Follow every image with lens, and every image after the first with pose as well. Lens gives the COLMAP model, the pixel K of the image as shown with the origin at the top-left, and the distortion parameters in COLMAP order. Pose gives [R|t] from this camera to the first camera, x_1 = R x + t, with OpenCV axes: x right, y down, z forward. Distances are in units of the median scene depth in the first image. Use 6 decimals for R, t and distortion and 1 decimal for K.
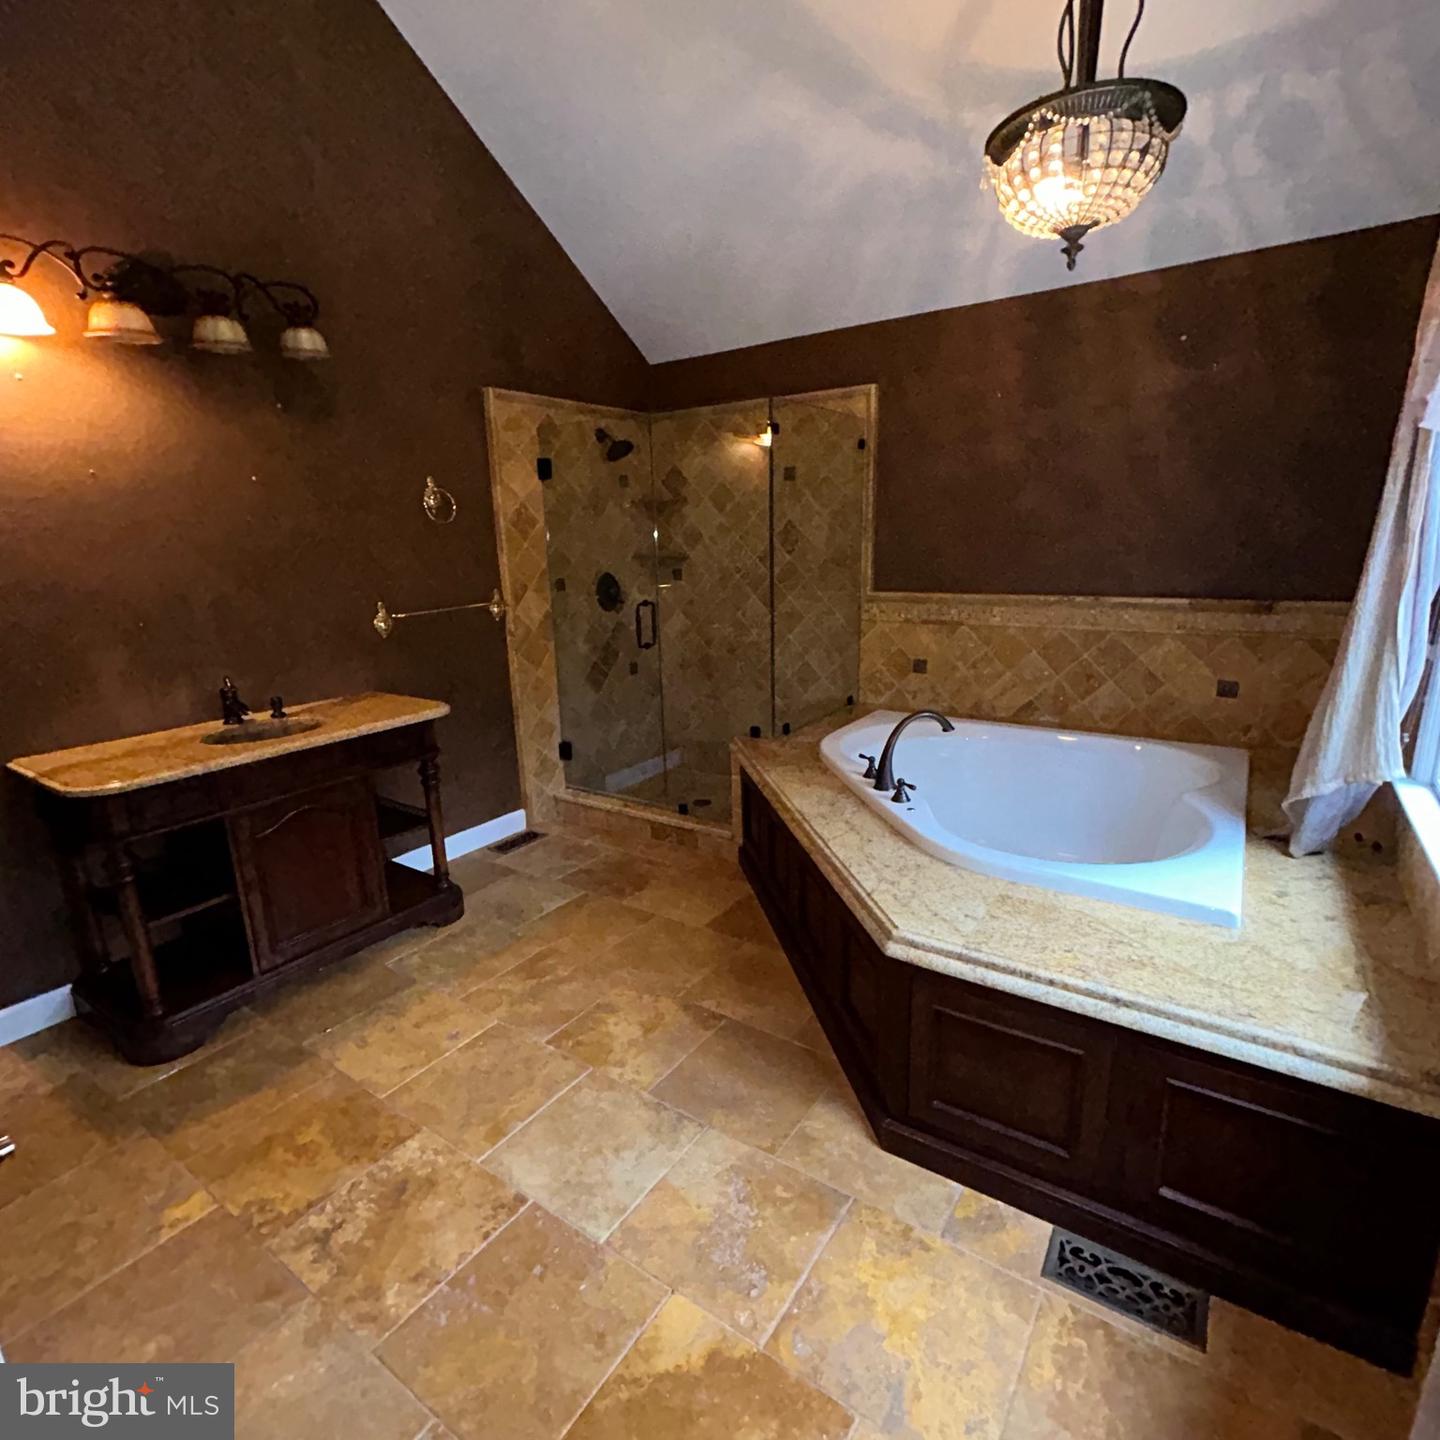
lens RADIAL K [[772.0, 0, 720.3], [0, 772.0, 712.4], [0, 0, 1]] dist [-0.002523, 0.002138]
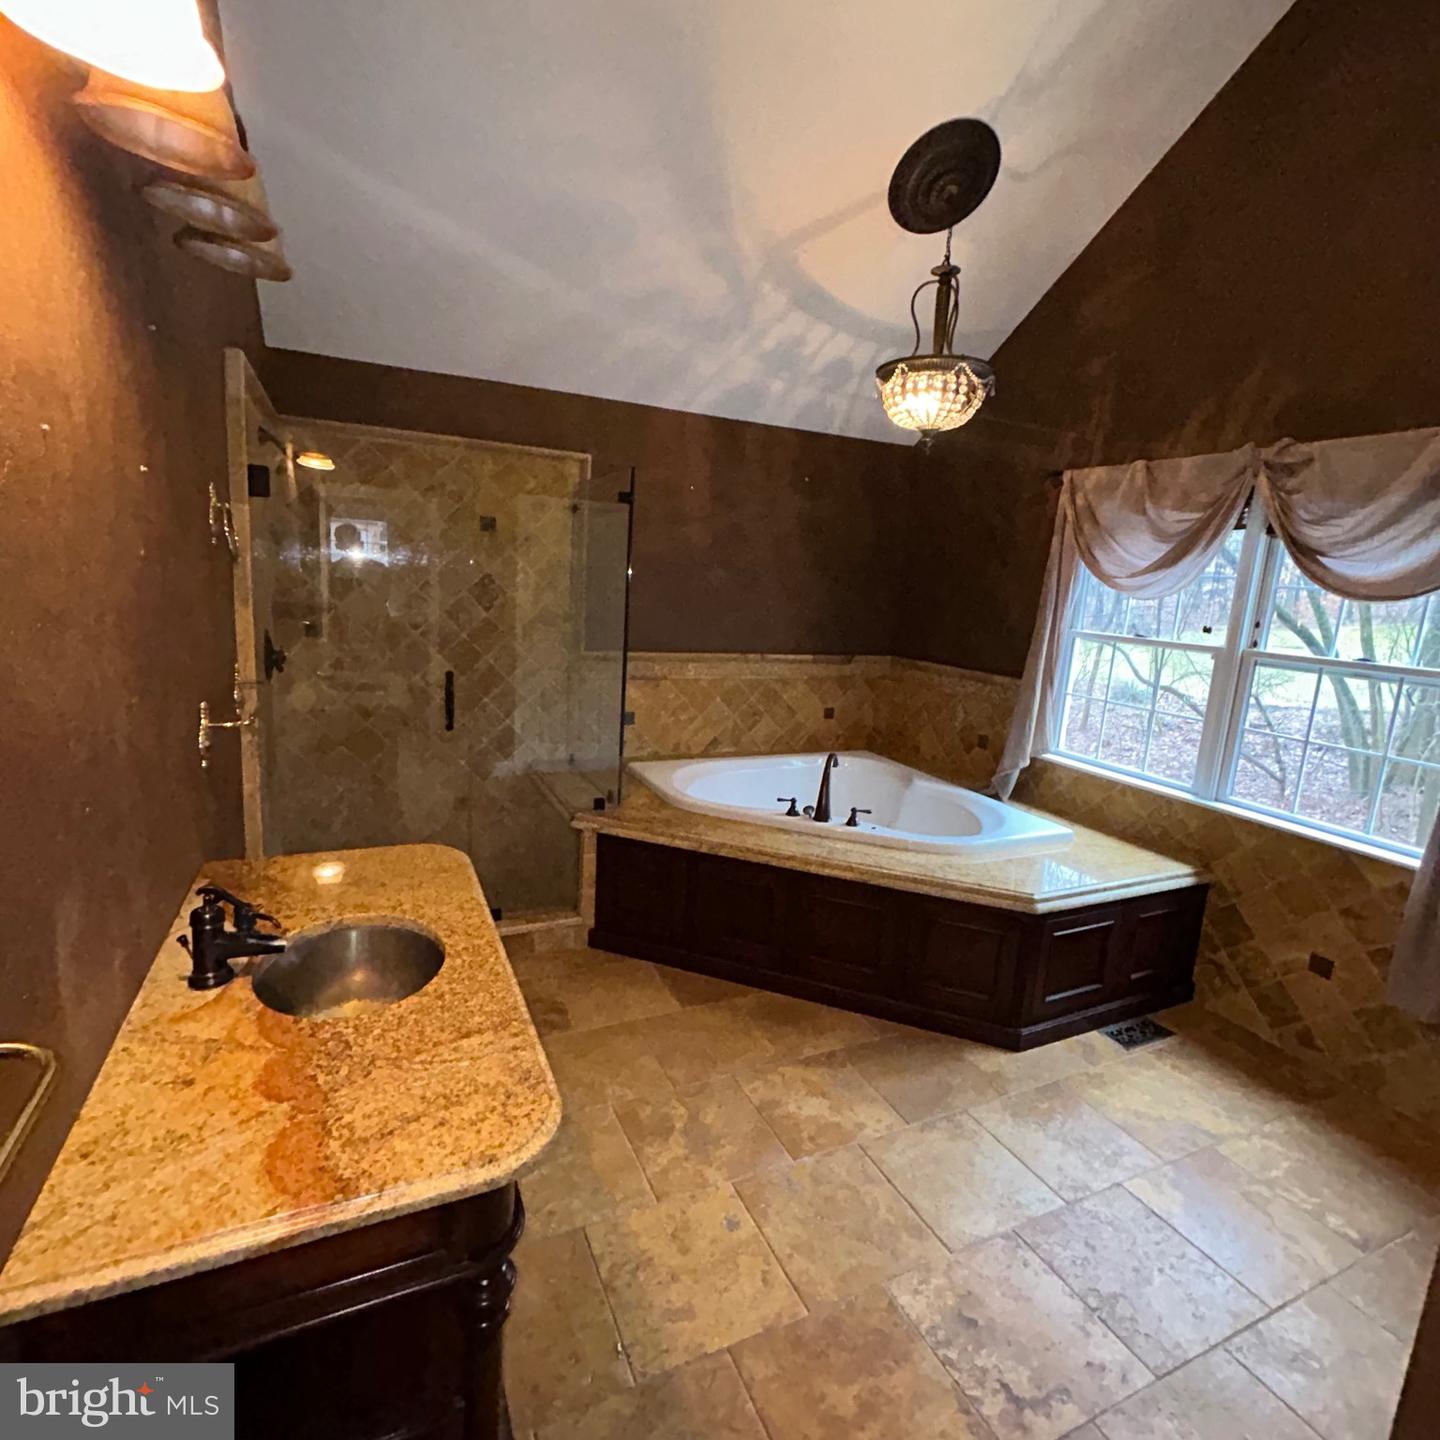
lens RADIAL K [[772.0, 0, 720.3], [0, 772.0, 712.4], [0, 0, 1]] dist [-0.002523, 0.002138]
pose [[0.501499, -0.092251, 0.860226, -0.907657], [0.120802, 0.992025, 0.035959, -0.135751], [-0.856683, 0.085884, 0.508644, 0.494131]]
